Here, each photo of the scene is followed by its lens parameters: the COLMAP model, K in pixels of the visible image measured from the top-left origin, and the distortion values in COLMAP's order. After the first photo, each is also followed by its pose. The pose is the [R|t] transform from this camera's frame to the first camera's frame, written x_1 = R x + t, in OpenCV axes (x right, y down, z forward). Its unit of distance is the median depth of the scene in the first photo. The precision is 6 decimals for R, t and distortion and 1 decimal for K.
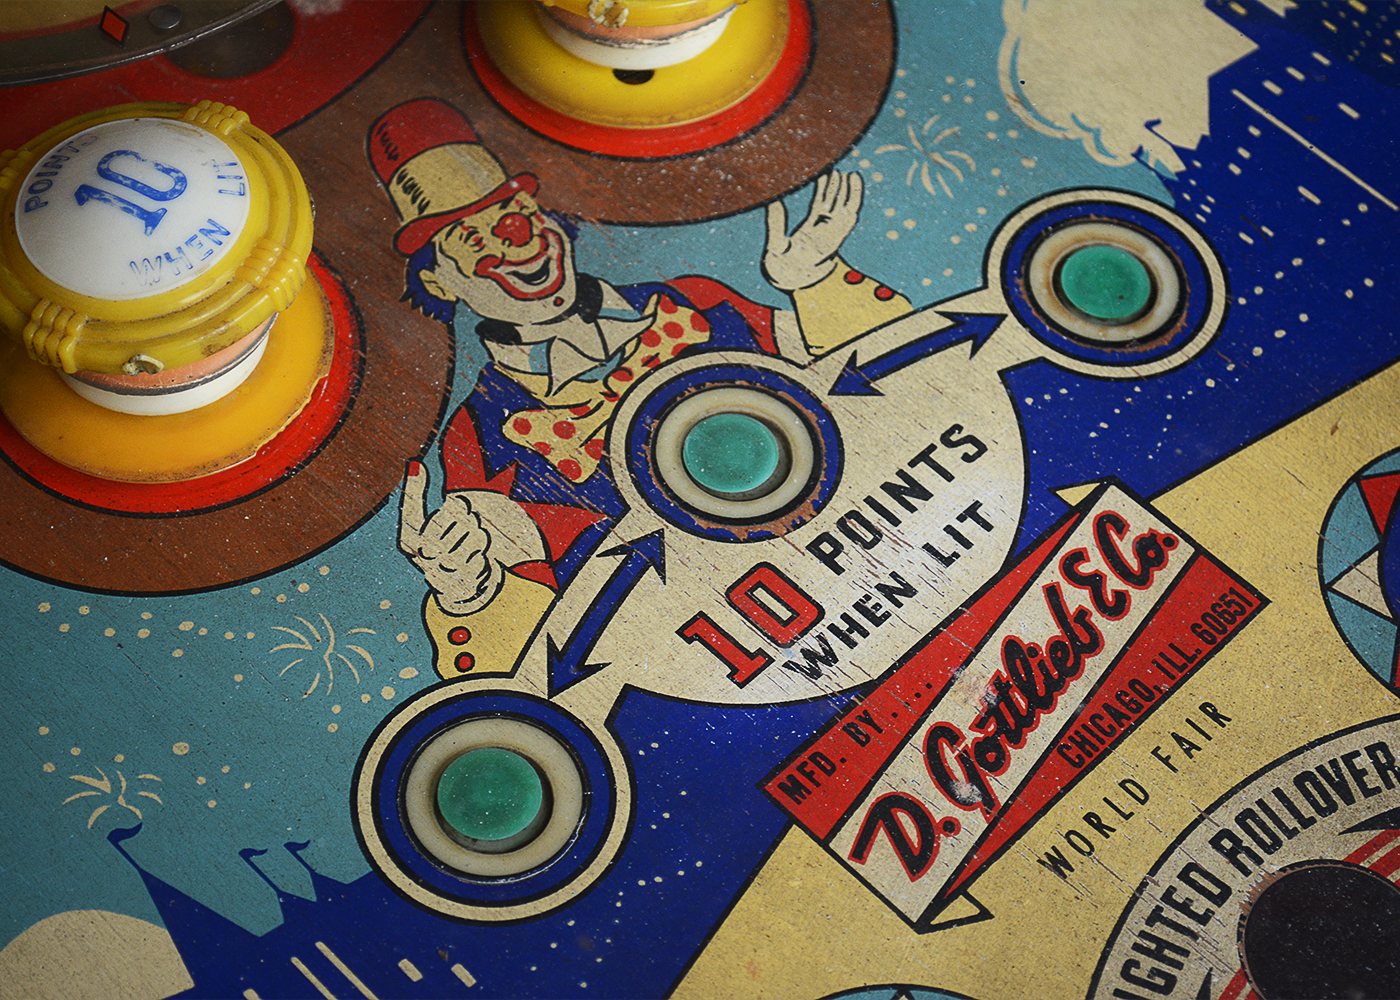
lens RADIAL K [[2809.4, 0, 697.8], [0, 2809.4, 498.9], [0, 0, 1]] dist [0.002592, 0.000000]
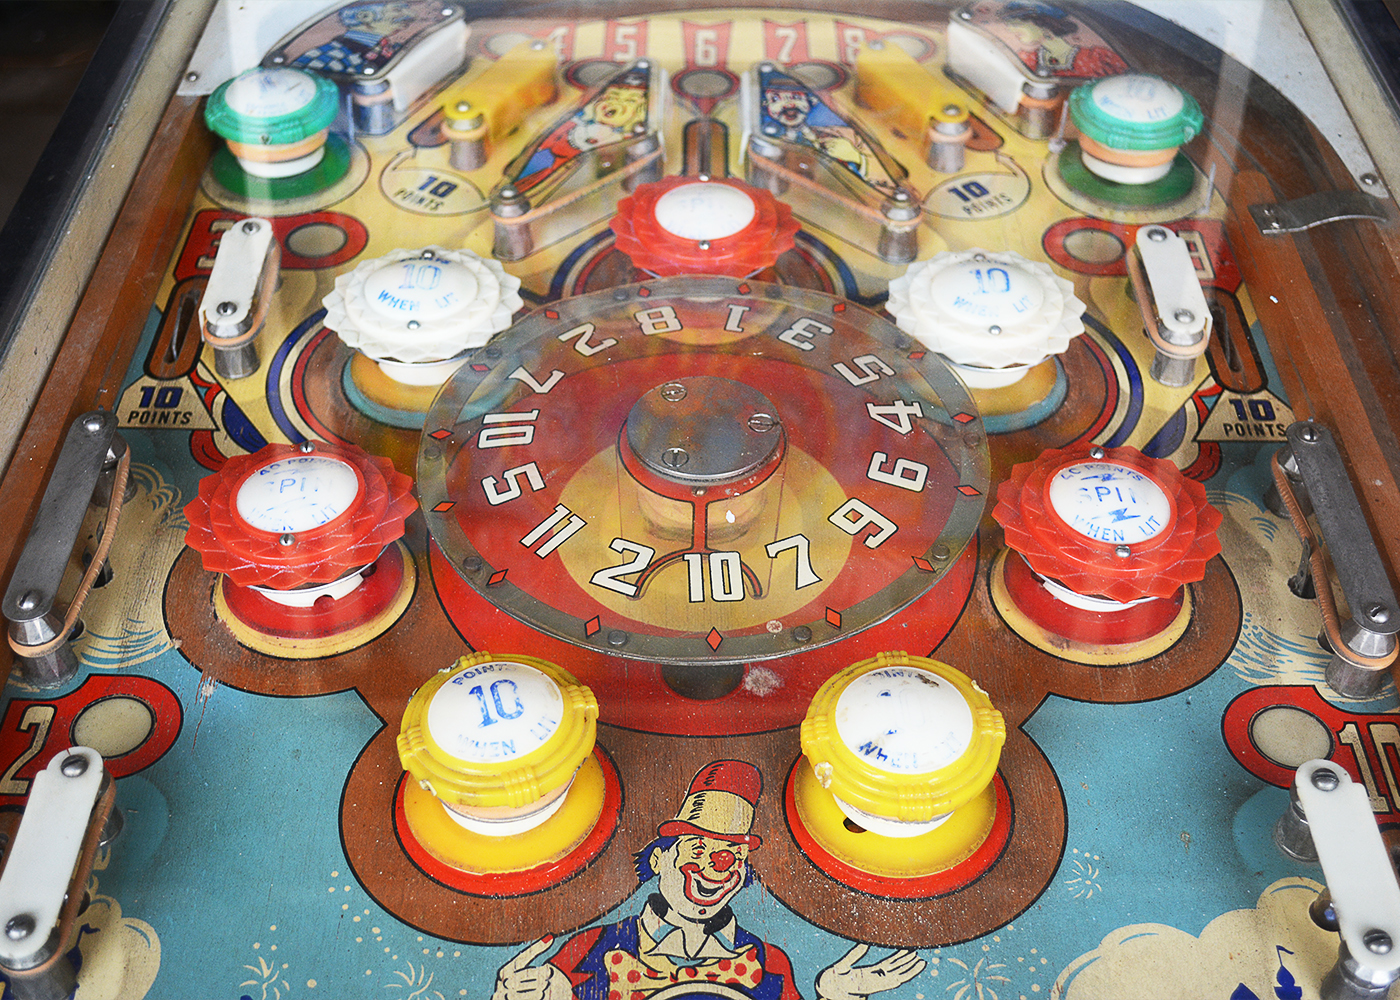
lens RADIAL K [[1742.6, 0, 697.5], [0, 1742.6, 503.9], [0, 0, 1]] dist [-0.040706, 0.000000]
pose [[0.697338, 0.452290, -0.556016, 0.388120], [-0.574121, 0.816884, -0.055552, -0.201785], [0.429074, 0.357959, 0.829313, 0.108401]]
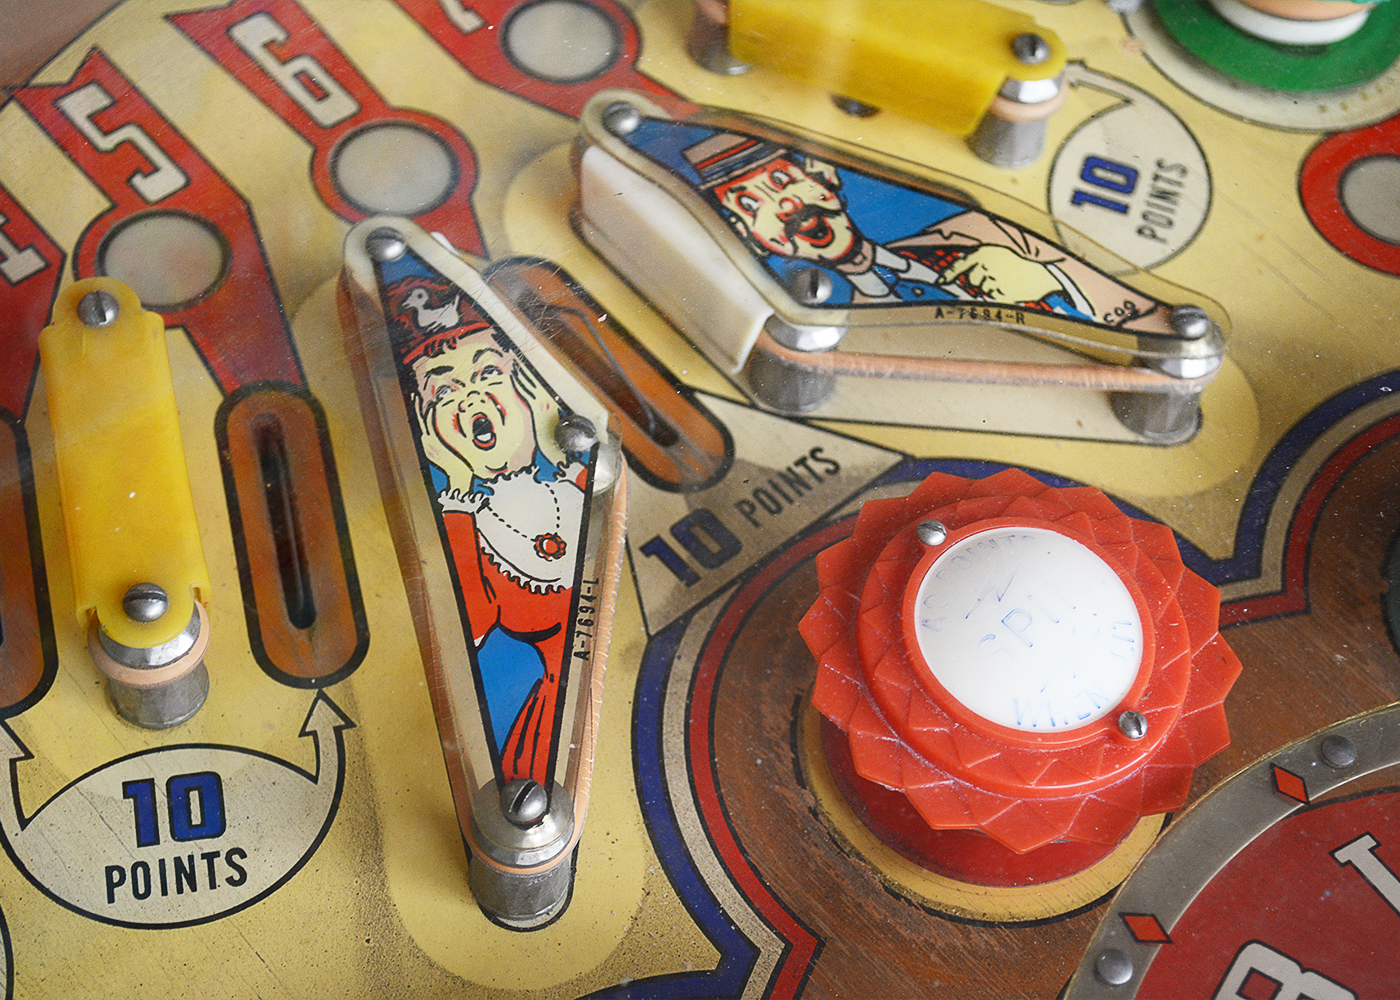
lens RADIAL K [[2420.6, 0, 701.1], [0, 2420.6, 493.0], [0, 0, 1]] dist [0.002609, 0.000000]
pose [[0.997118, 0.075787, -0.003595, -0.574077], [-0.075819, 0.997070, -0.010144, -0.494726], [0.002816, 0.010387, 0.999942, 0.356362]]
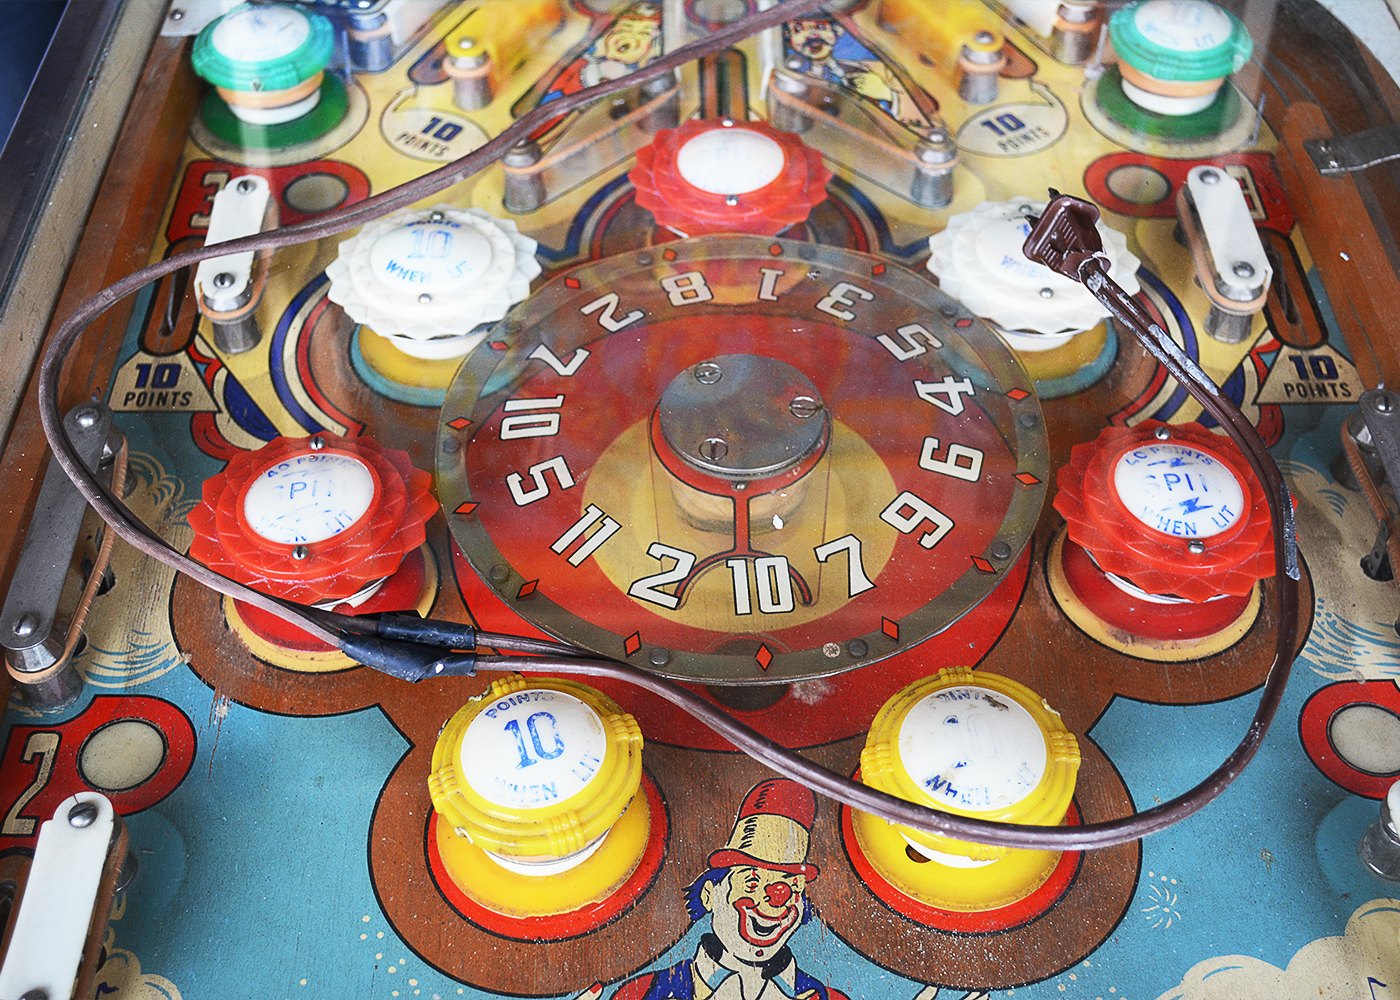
lens RADIAL K [[1680.3, 0, 699.3], [0, 1680.3, 500.0], [0, 0, 1]] dist [-0.042214, 0.000000]
pose [[0.710641, 0.483080, -0.511491, 0.264939], [-0.557891, 0.829869, 0.008666, -0.259214], [0.428657, 0.279198, 0.859245, 0.160569]]
